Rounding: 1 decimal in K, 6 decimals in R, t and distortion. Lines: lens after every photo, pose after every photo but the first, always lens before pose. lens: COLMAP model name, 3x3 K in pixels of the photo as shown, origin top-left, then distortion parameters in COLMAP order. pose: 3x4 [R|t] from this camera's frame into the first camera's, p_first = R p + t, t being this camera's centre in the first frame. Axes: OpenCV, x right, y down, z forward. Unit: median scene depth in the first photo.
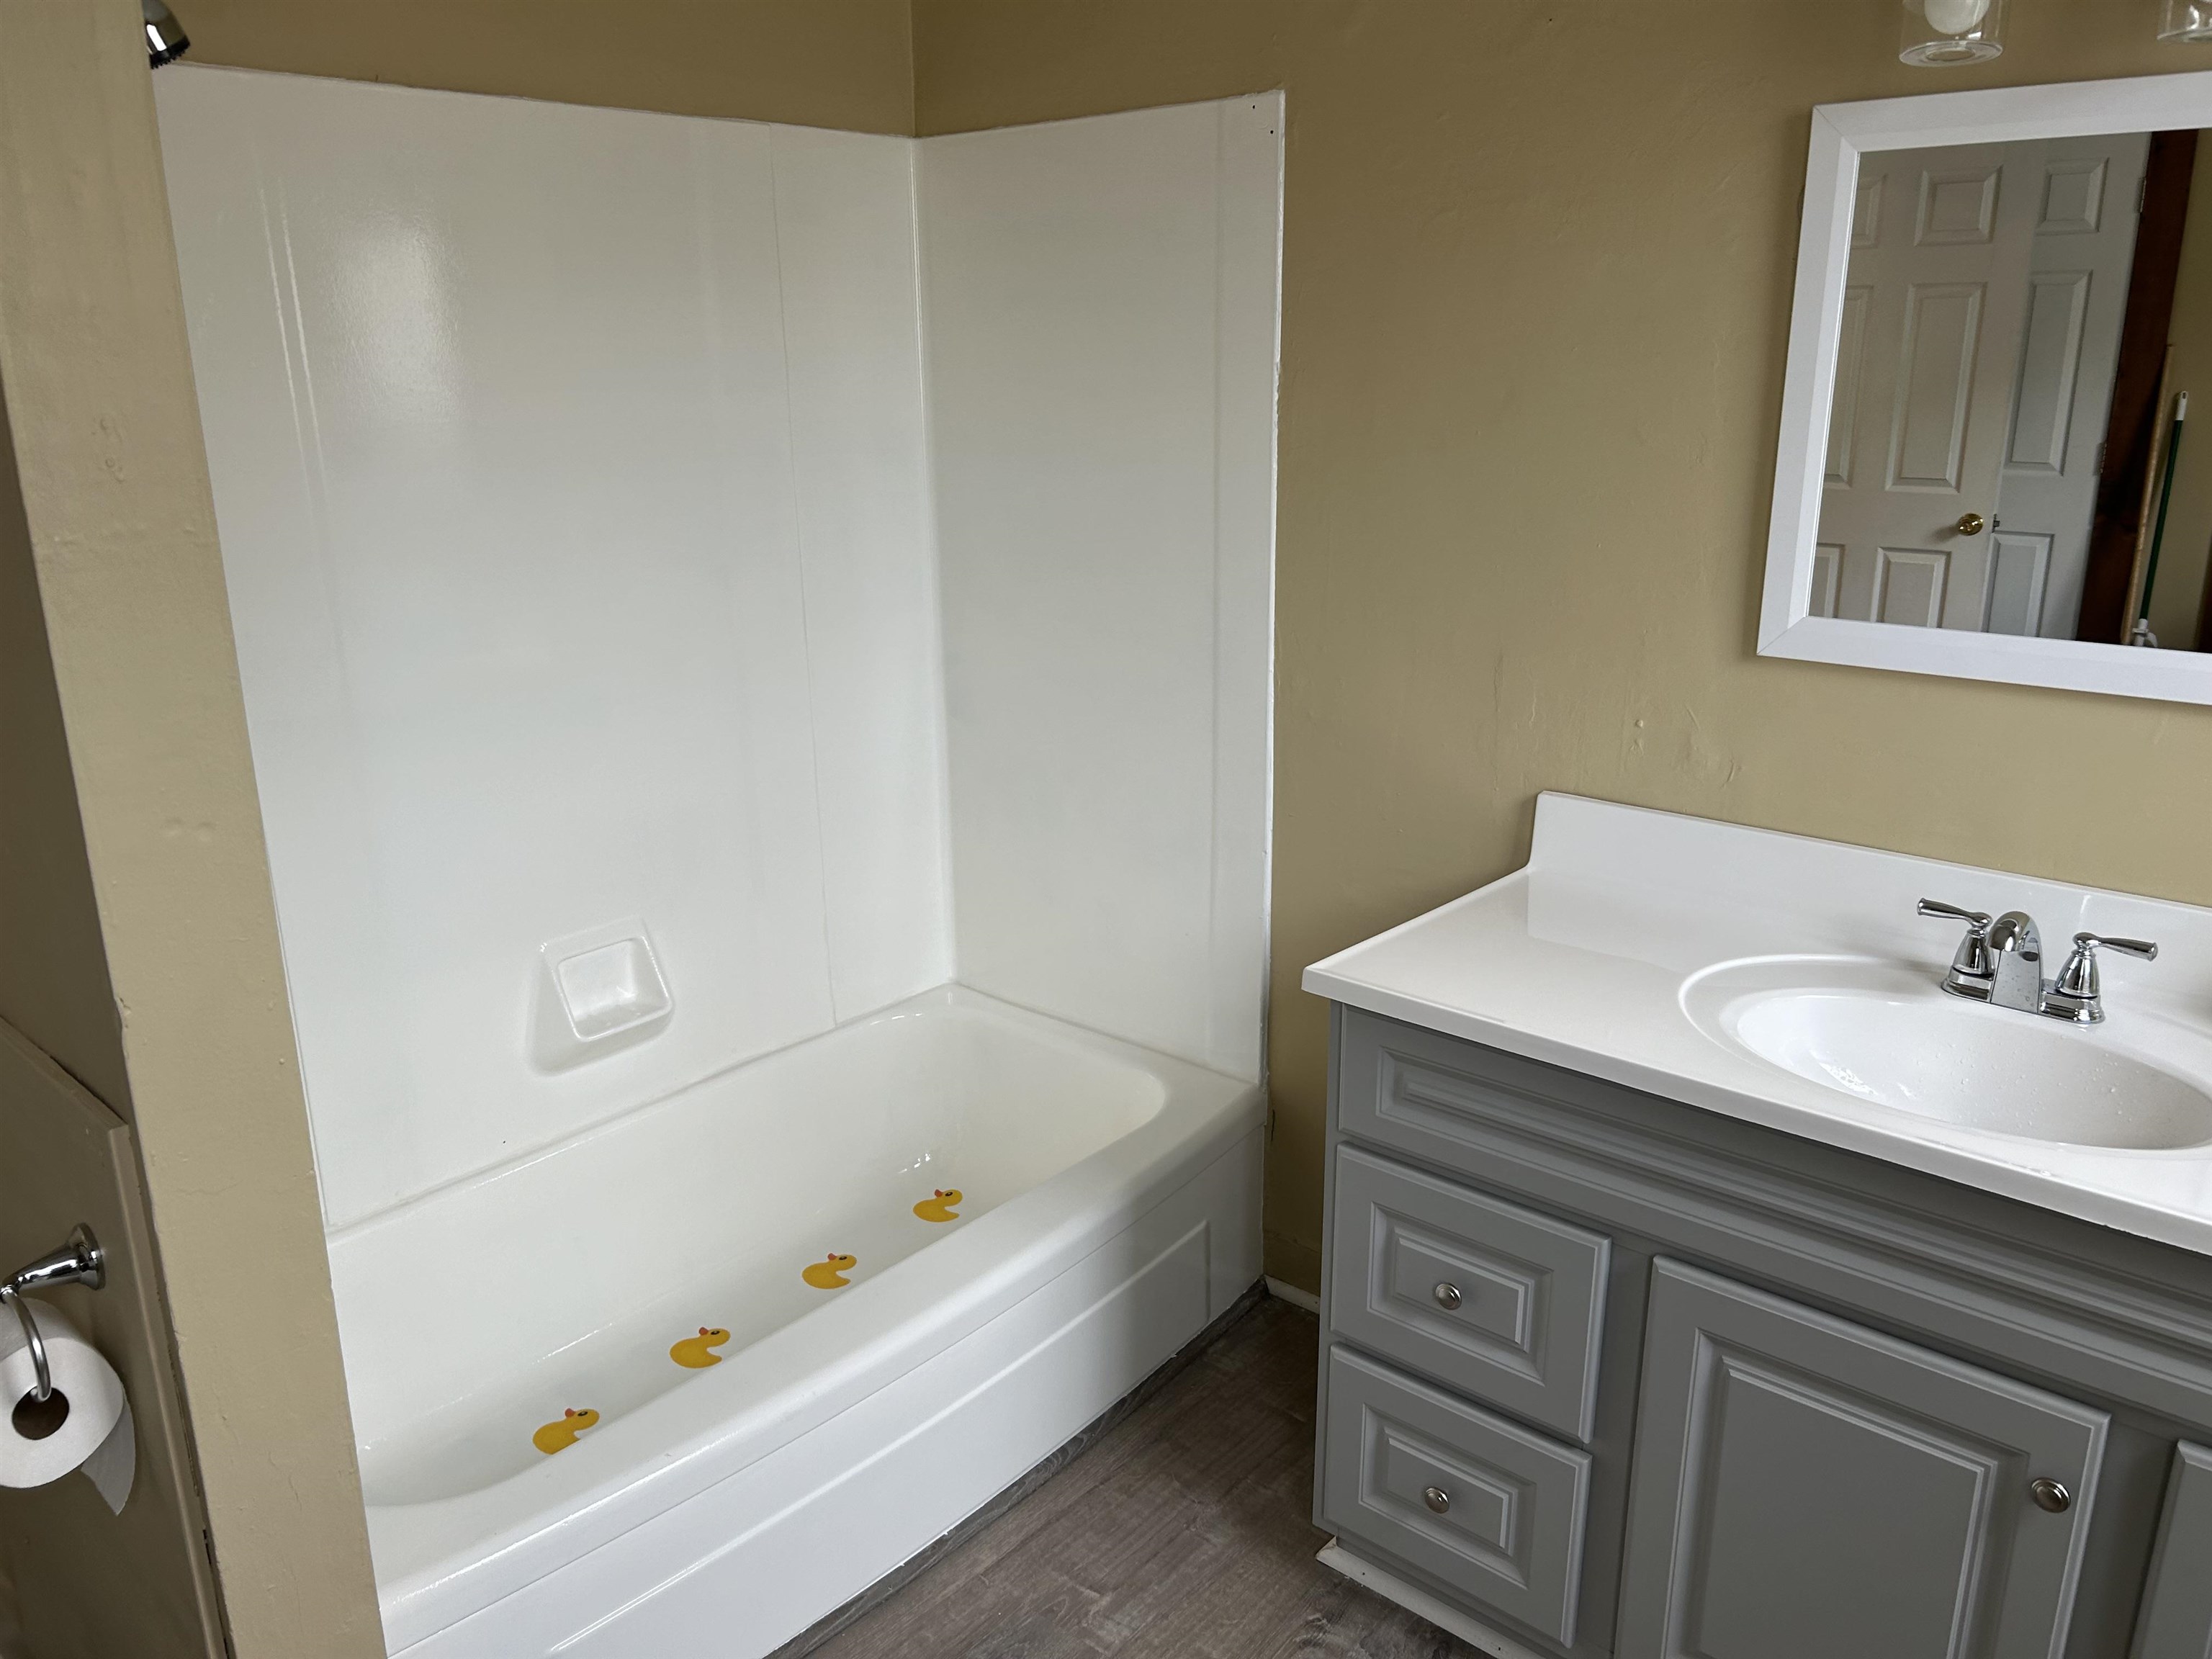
lens RADIAL K [[1654.9, 0, 1106.3], [0, 1654.9, 843.5], [0, 0, 1]] dist [0.012122, 0.001453]
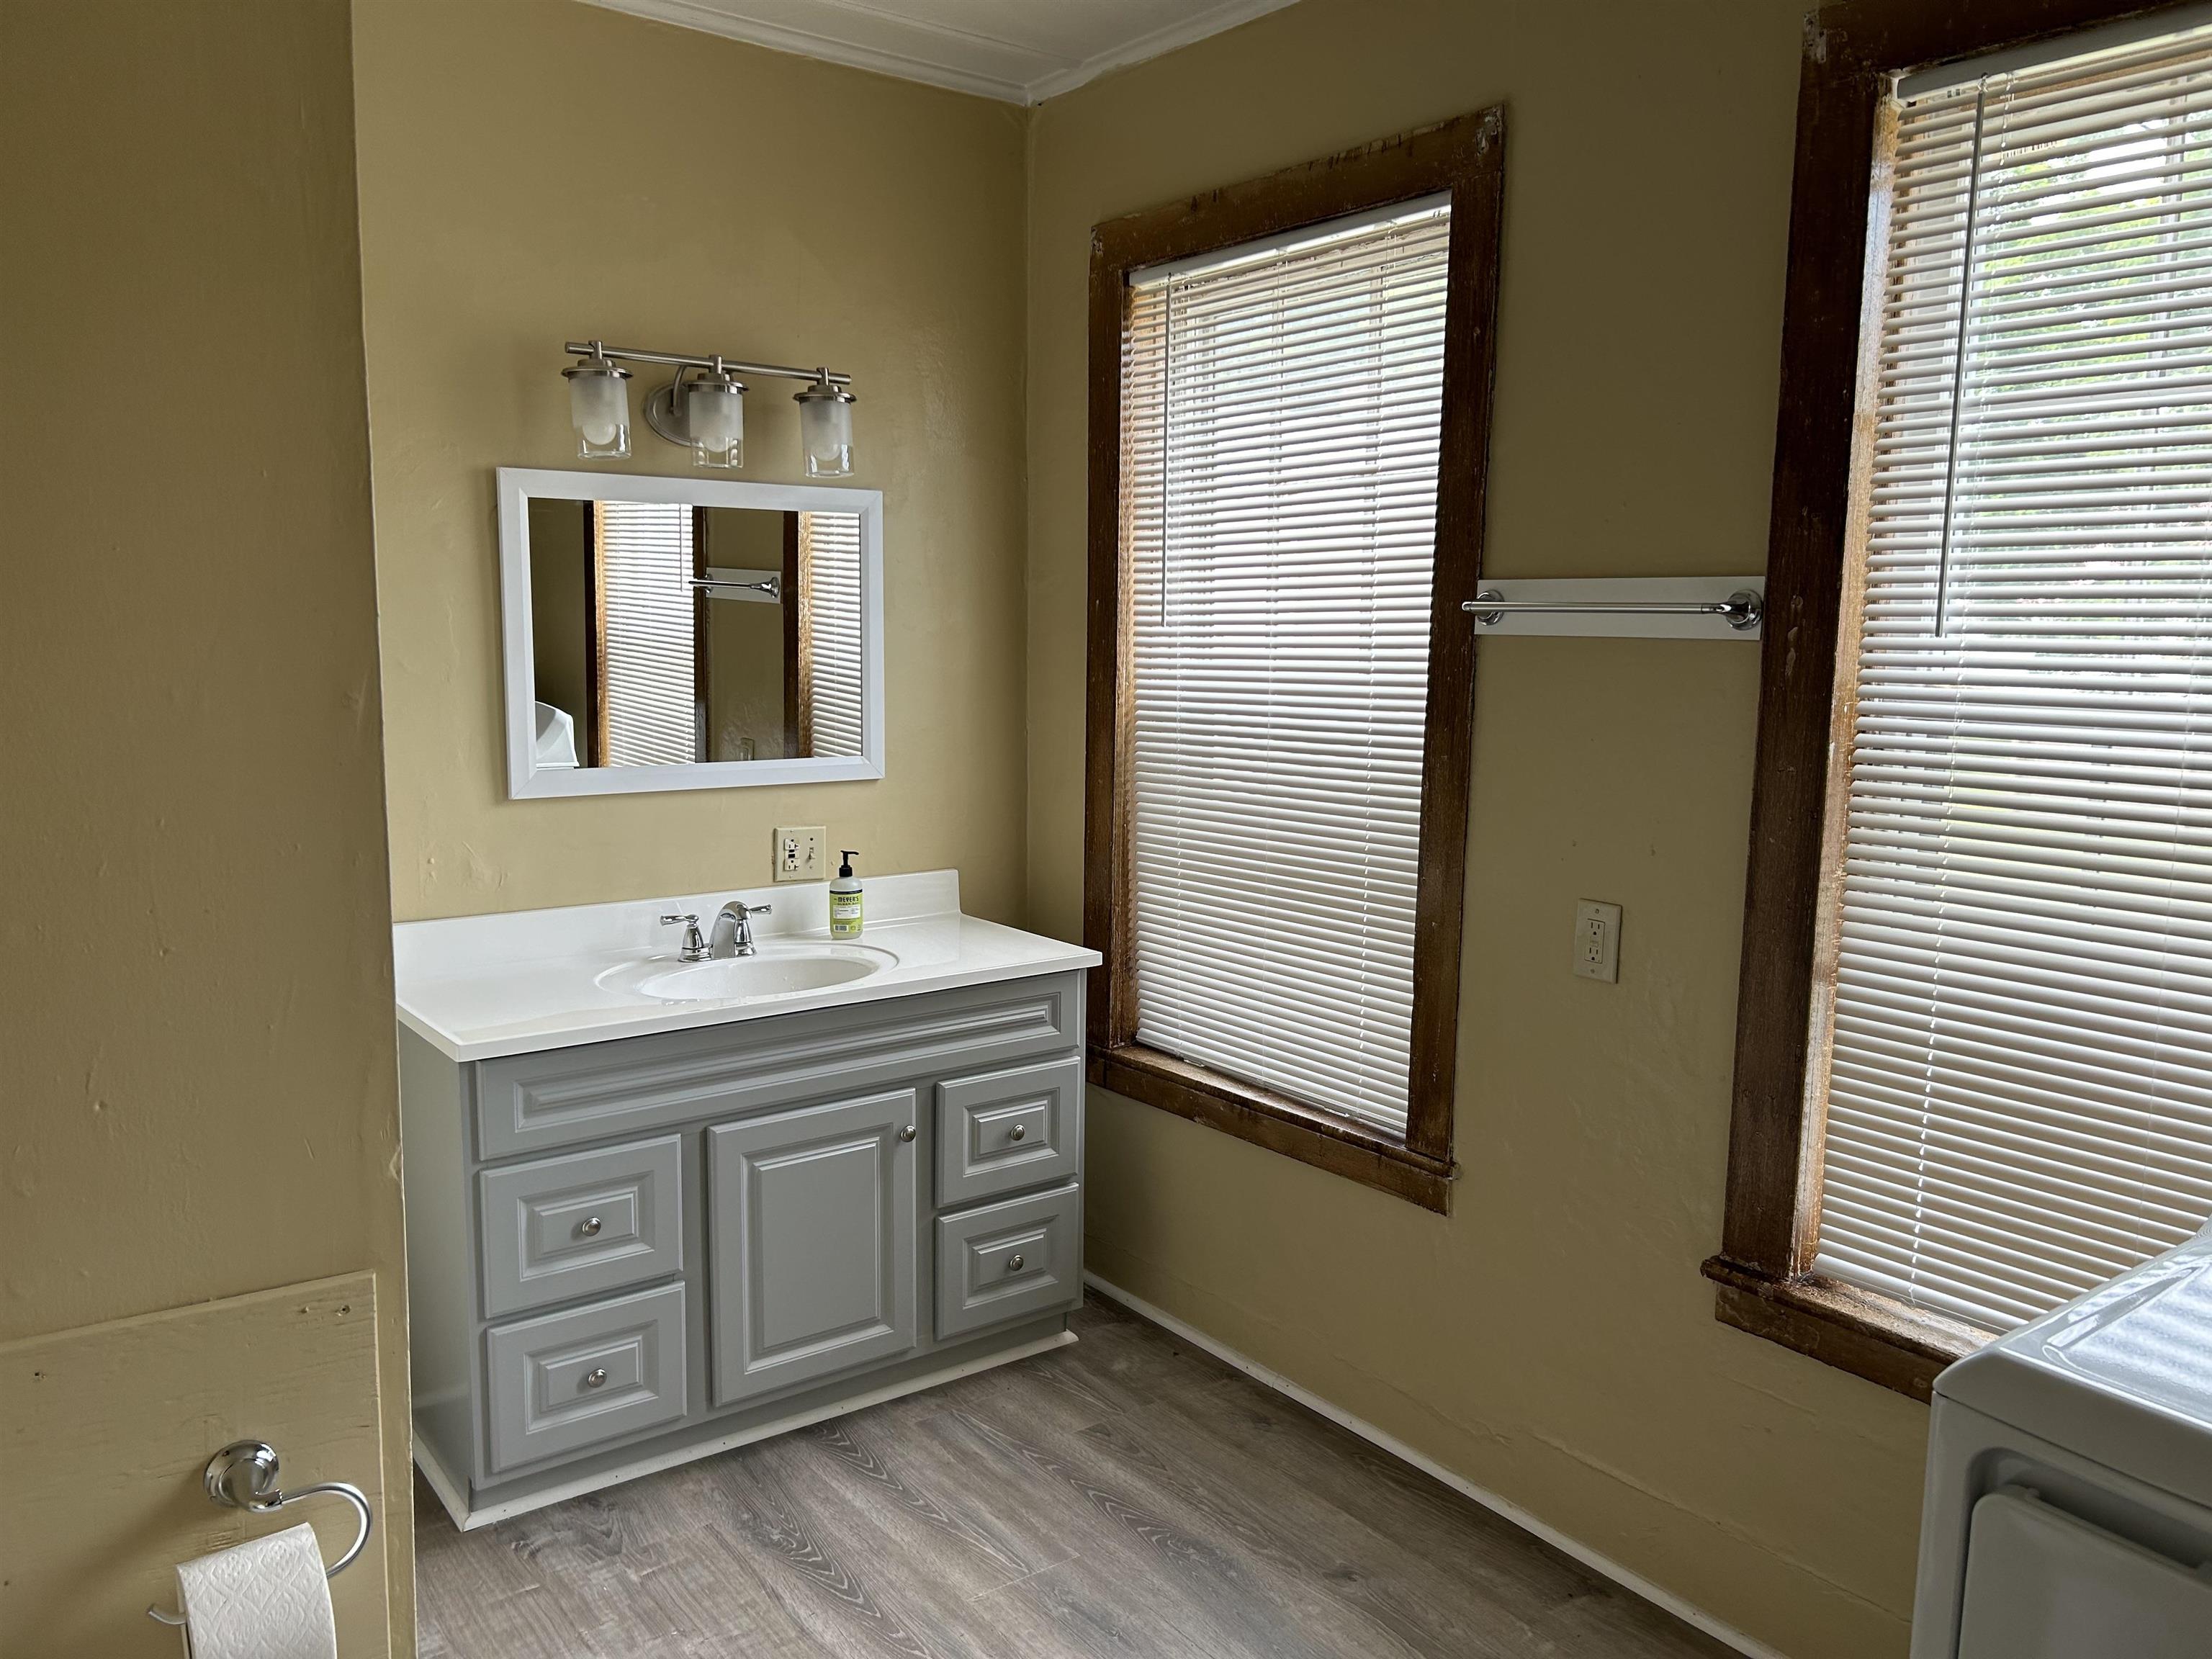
lens RADIAL K [[1654.9, 0, 1106.3], [0, 1654.9, 828.5], [0, 0, 1]] dist [0.012122, 0.001453]
pose [[0.197503, -0.116641, 0.973338, -1.126422], [0.262652, 0.962891, 0.062093, -0.041673], [-0.944461, 0.243386, 0.220809, 0.152669]]
